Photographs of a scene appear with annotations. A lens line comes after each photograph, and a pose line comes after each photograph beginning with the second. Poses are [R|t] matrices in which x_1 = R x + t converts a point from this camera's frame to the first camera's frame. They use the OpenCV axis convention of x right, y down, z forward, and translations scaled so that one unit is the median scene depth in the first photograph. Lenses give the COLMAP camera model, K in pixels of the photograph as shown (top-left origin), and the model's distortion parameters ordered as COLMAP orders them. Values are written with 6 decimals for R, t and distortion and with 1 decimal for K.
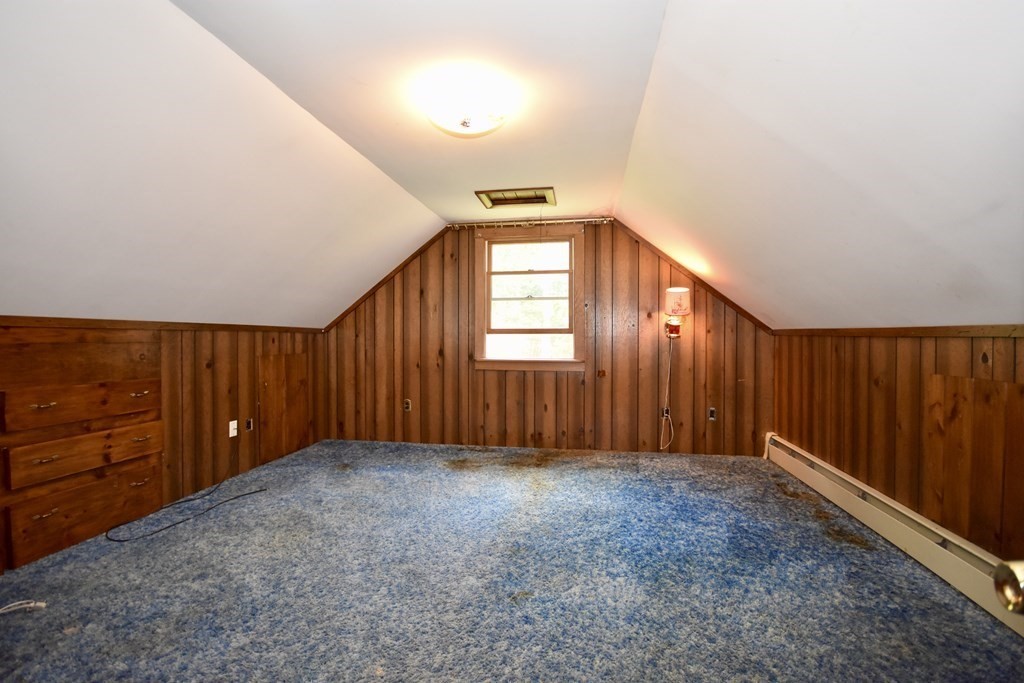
lens RADIAL K [[455.1, 0, 506.9], [0, 455.1, 342.2], [0, 0, 1]] dist [-0.001049, -0.009121]
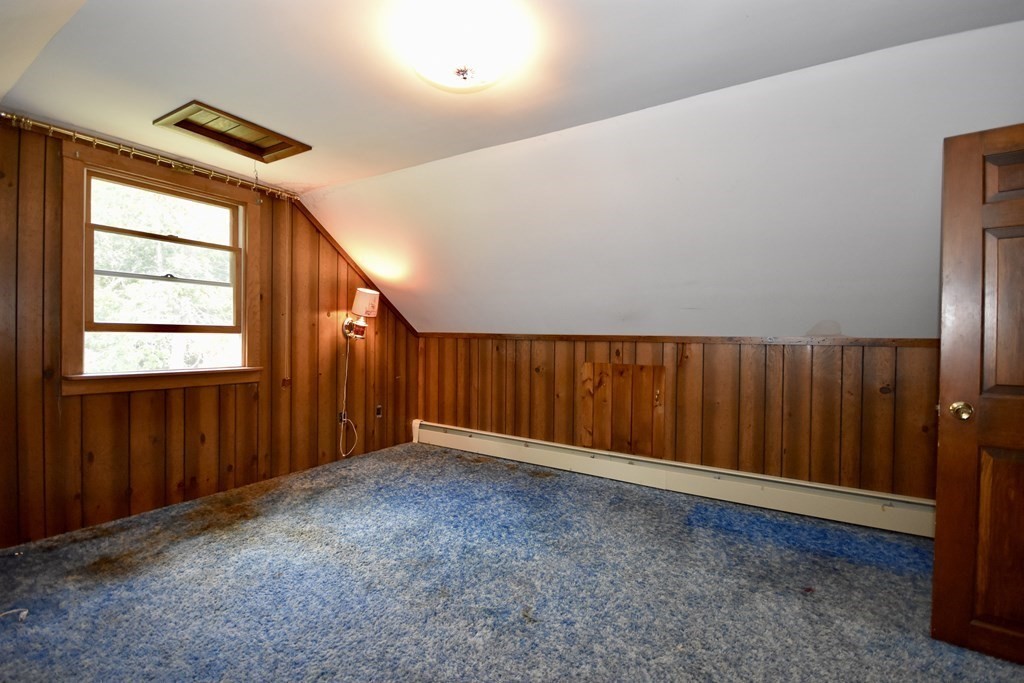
lens RADIAL K [[455.1, 0, 506.9], [0, 455.1, 342.2], [0, 0, 1]] dist [-0.001049, -0.009121]
pose [[0.367627, -0.005167, 0.929959, -0.470266], [-0.000846, 0.999982, 0.005891, -0.010417], [-0.929973, -0.002953, 0.367616, 0.376115]]
